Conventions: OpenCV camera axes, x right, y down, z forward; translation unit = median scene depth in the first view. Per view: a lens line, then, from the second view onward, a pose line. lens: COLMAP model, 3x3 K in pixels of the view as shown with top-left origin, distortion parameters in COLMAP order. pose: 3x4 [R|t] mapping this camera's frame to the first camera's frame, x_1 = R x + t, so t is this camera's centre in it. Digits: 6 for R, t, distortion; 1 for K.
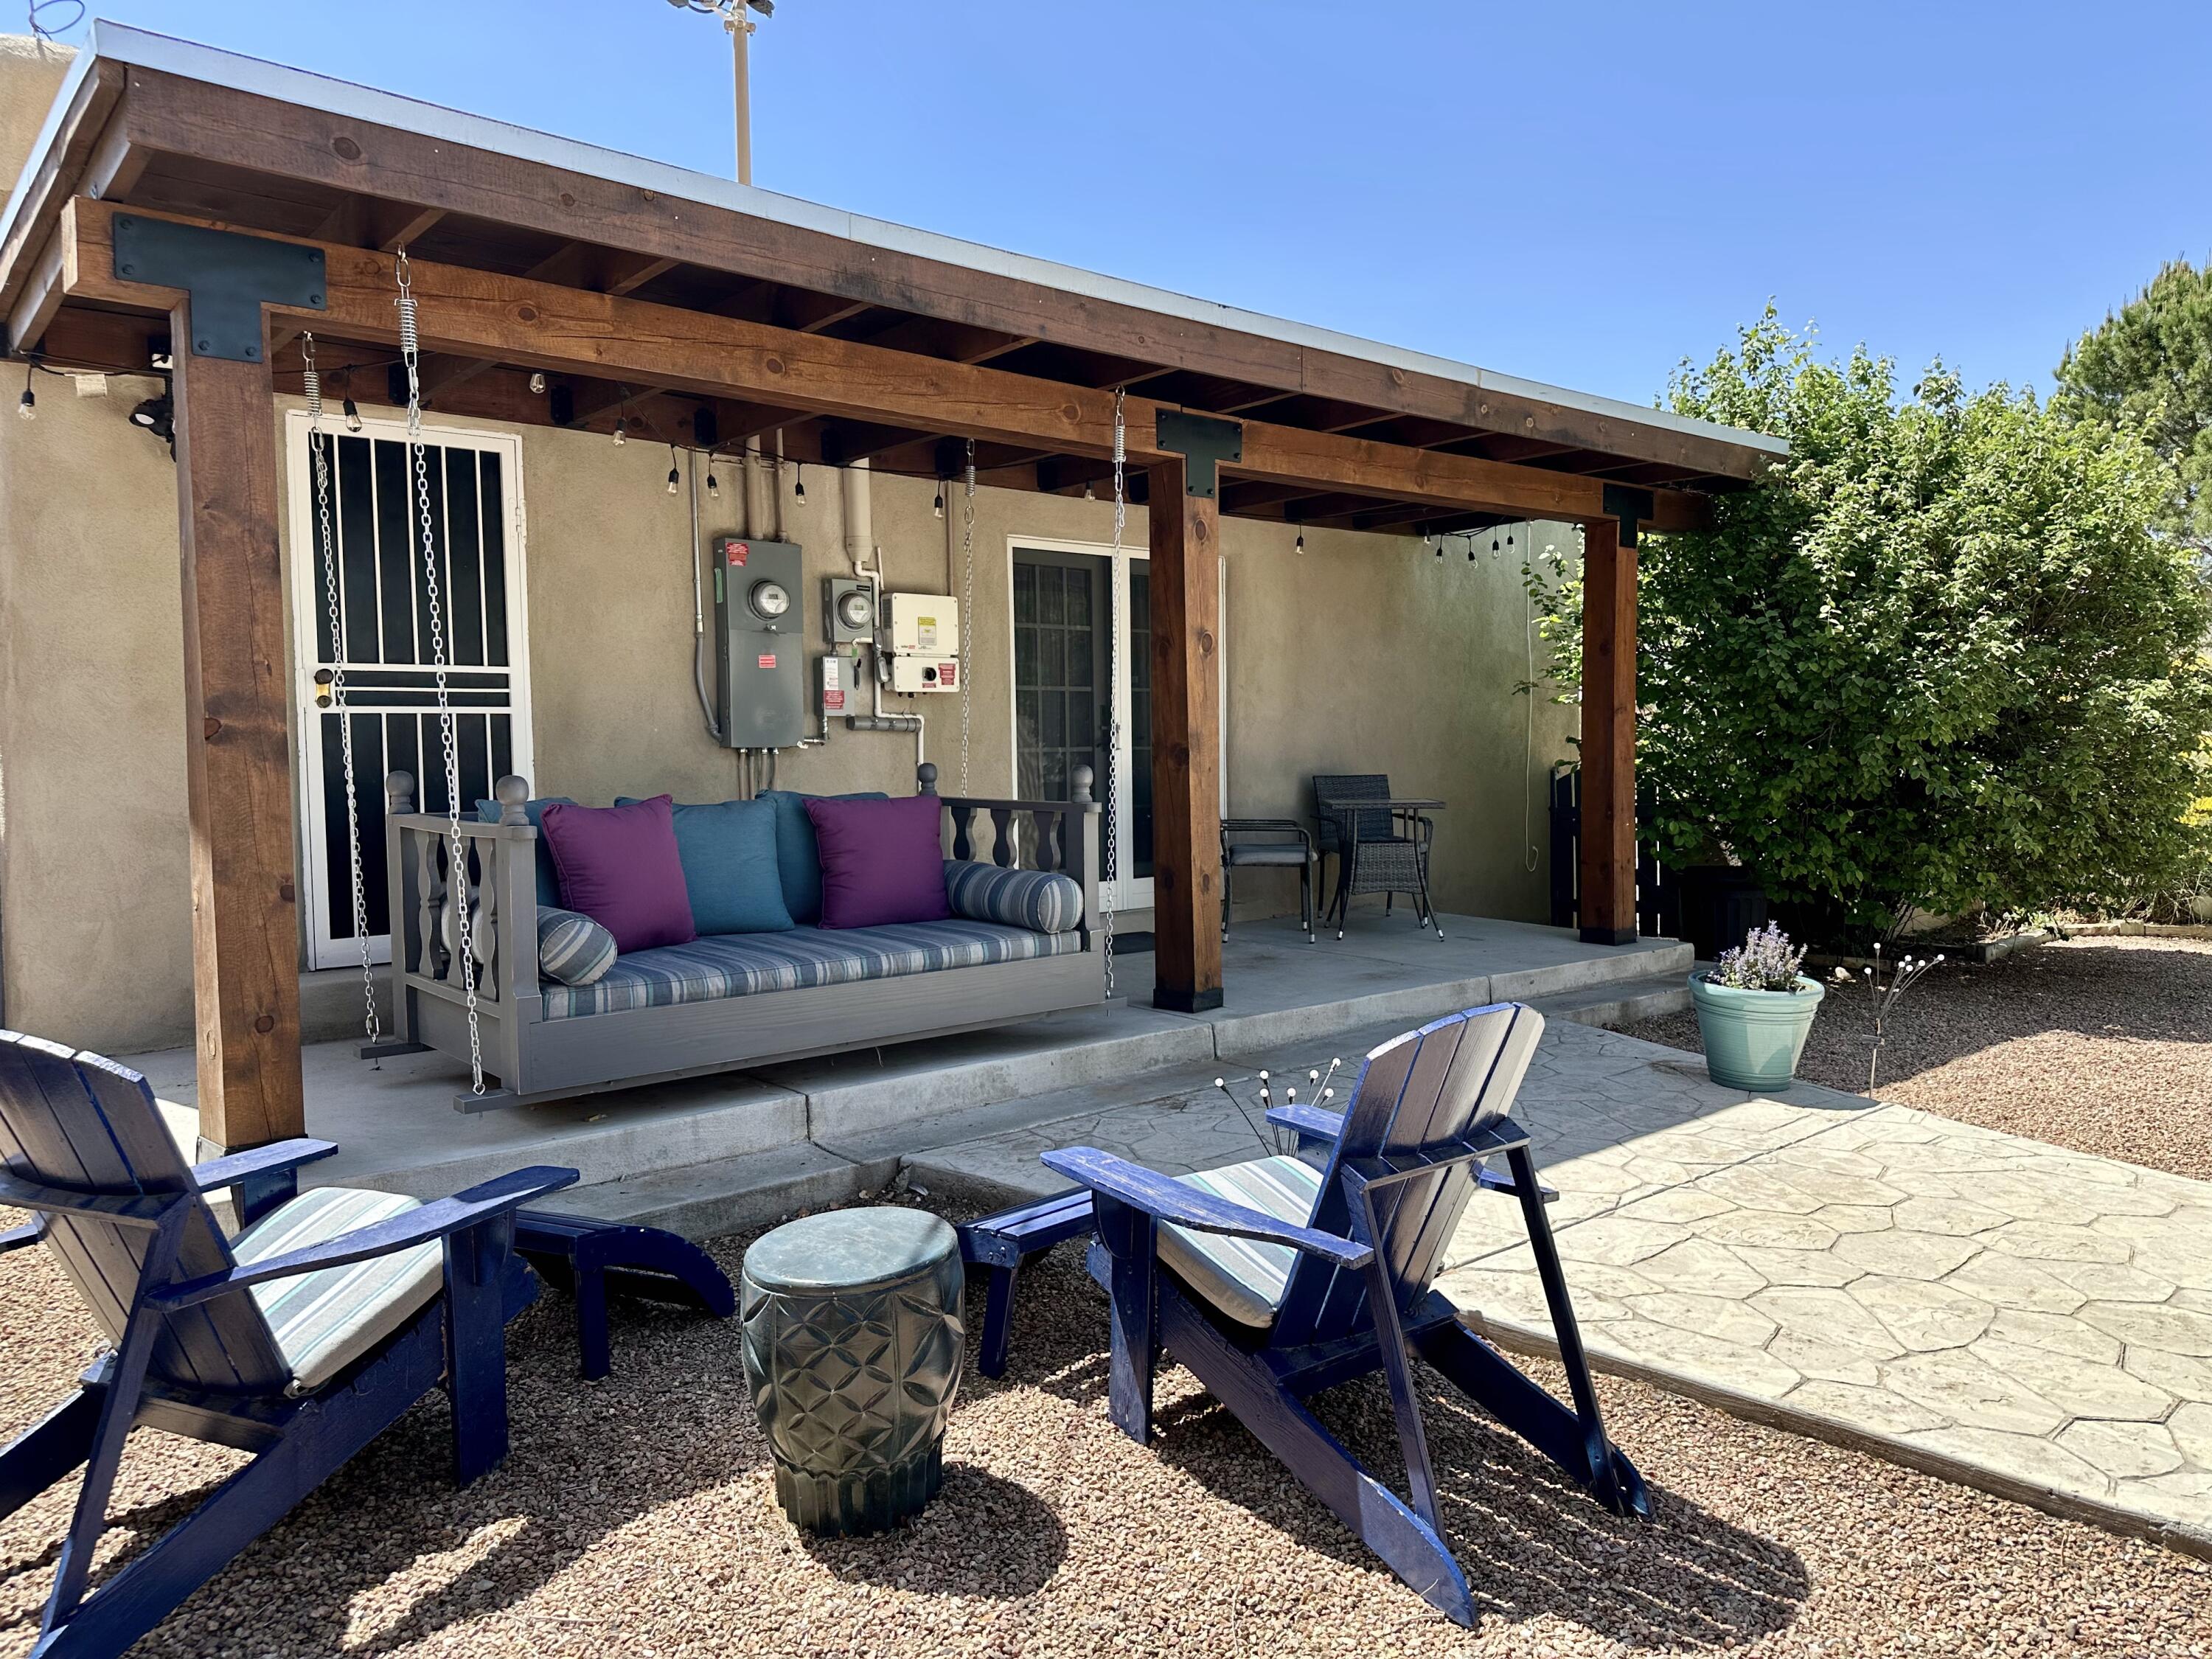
lens RADIAL K [[1548.7, 0, 1098.0], [0, 1548.7, 827.6], [0, 0, 1]] dist [0.083545, -0.112957]
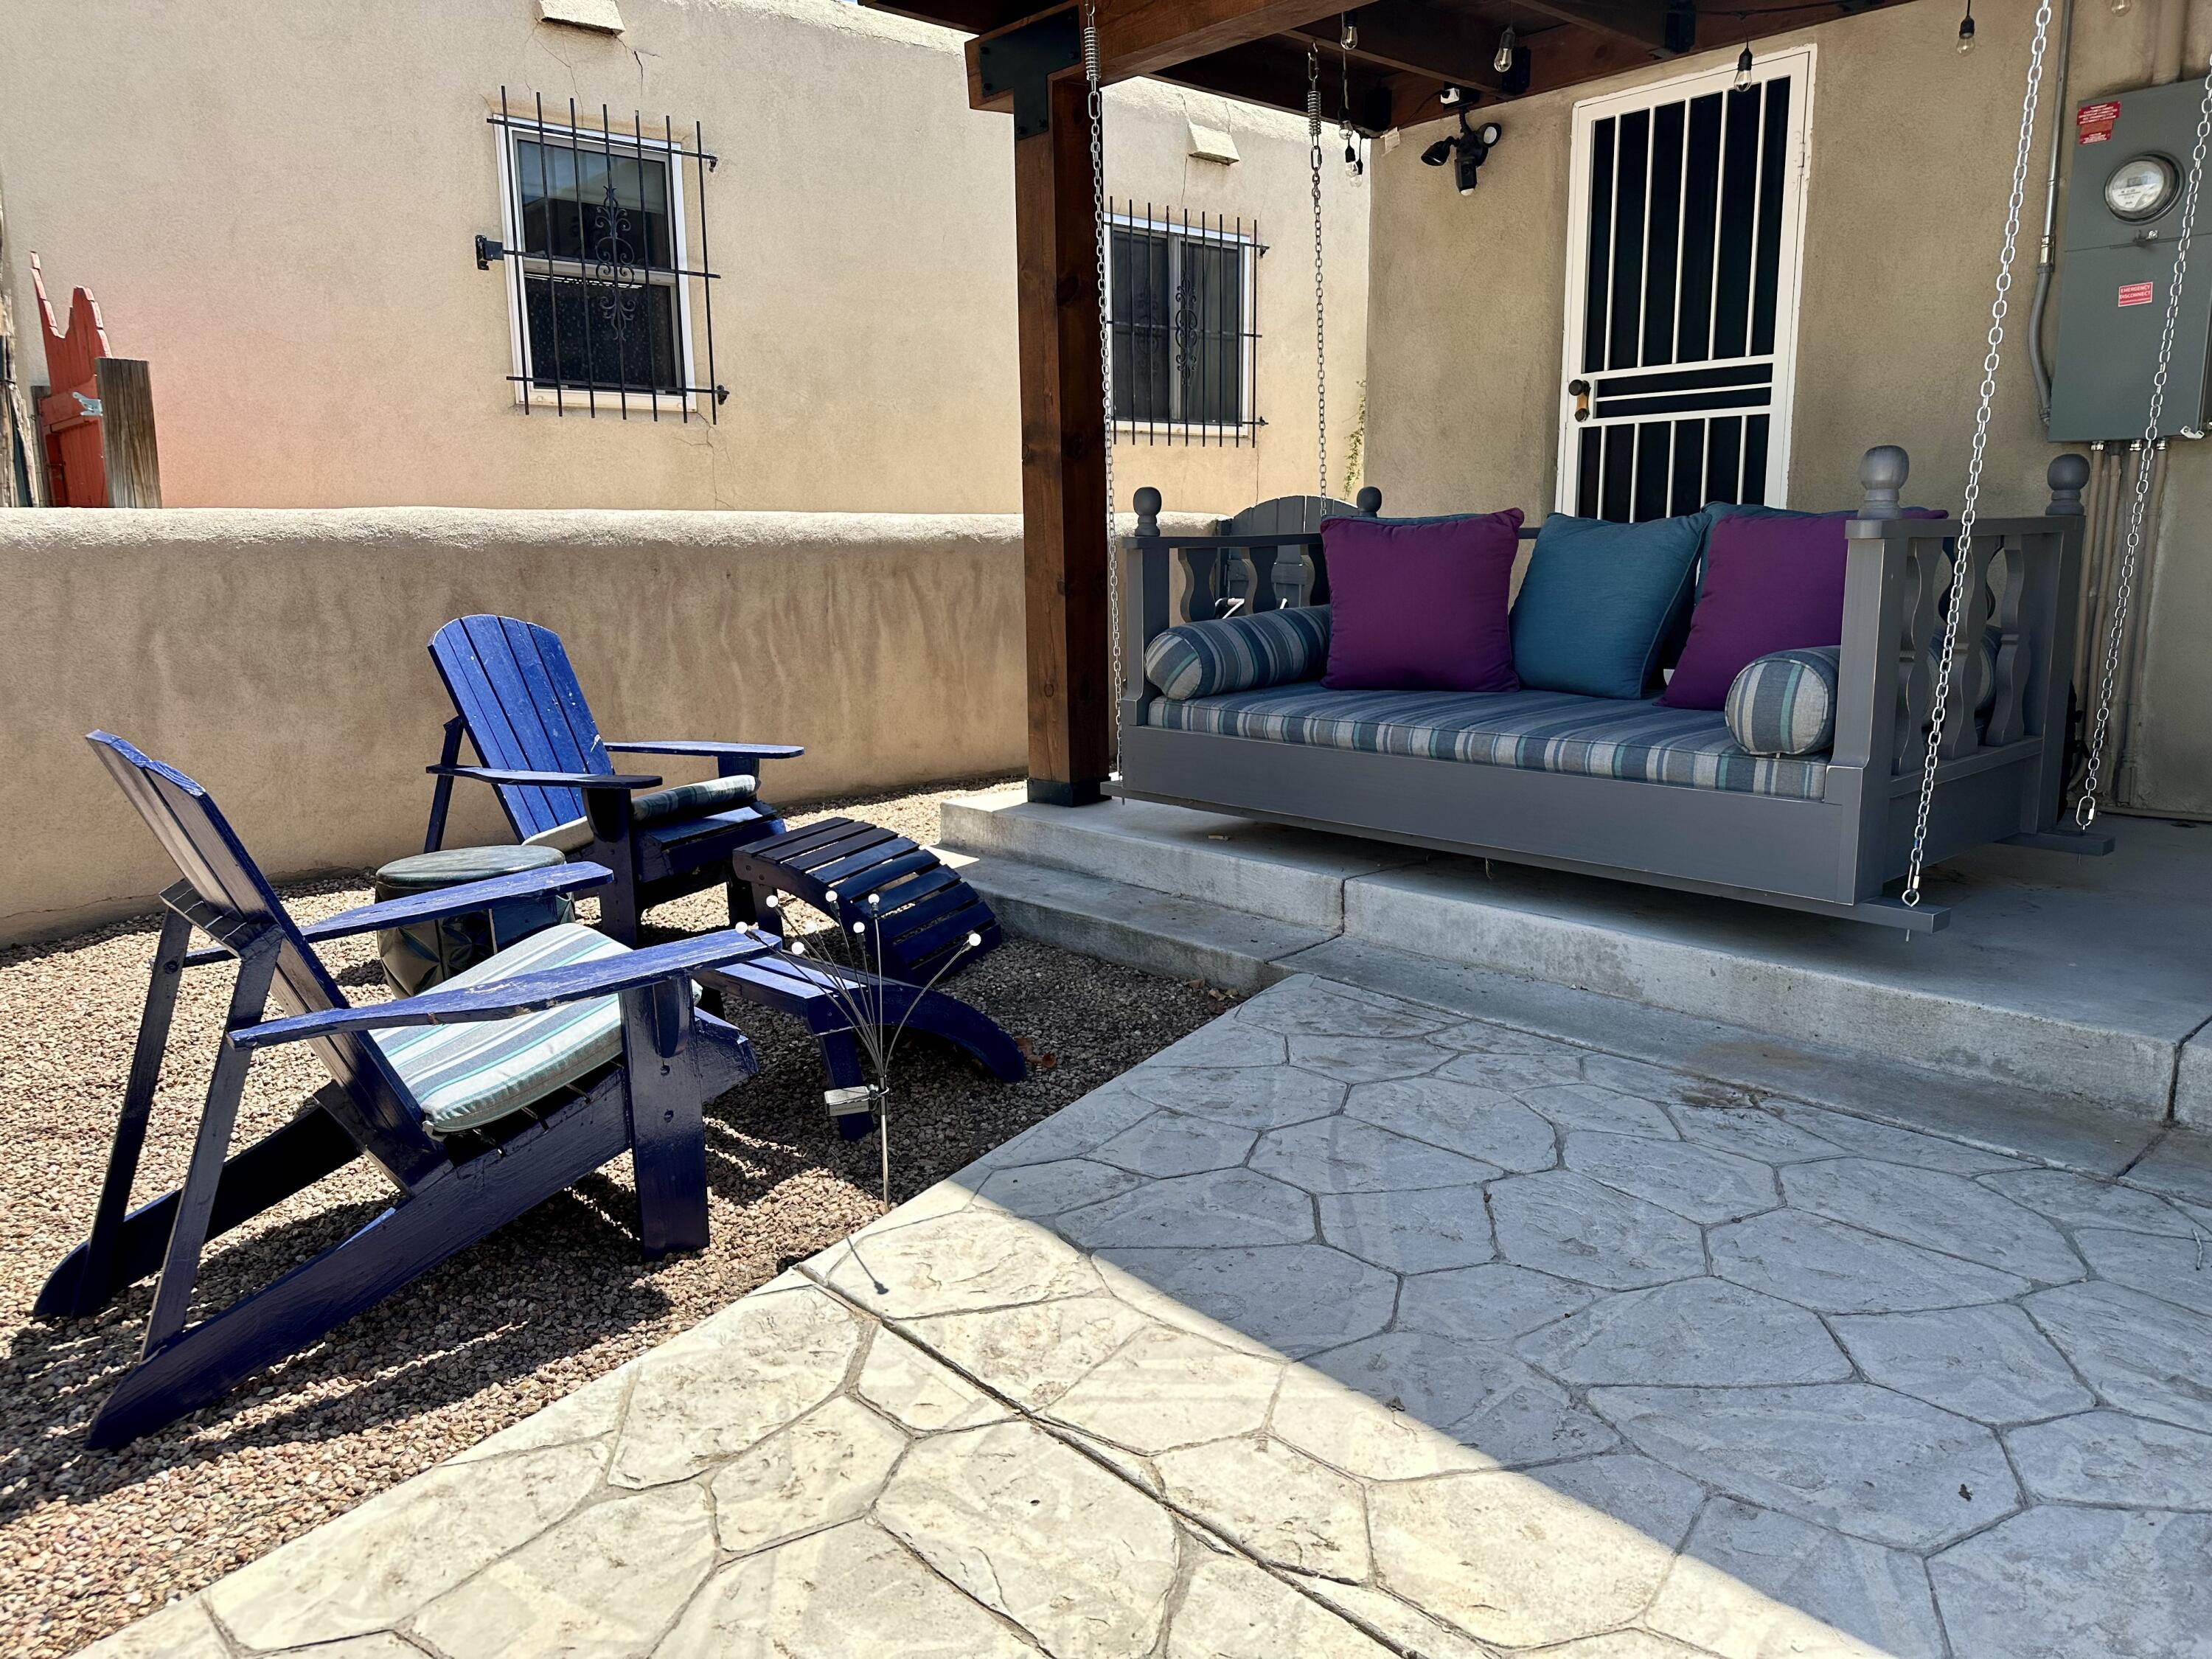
lens RADIAL K [[1548.7, 0, 1095.9], [0, 1548.7, 816.4], [0, 0, 1]] dist [0.083545, -0.112957]
pose [[0.014488, 0.186976, -0.982258, 0.403629], [-0.037253, 0.981780, 0.186336, -0.005640], [0.999201, 0.033892, 0.021190, 0.563232]]
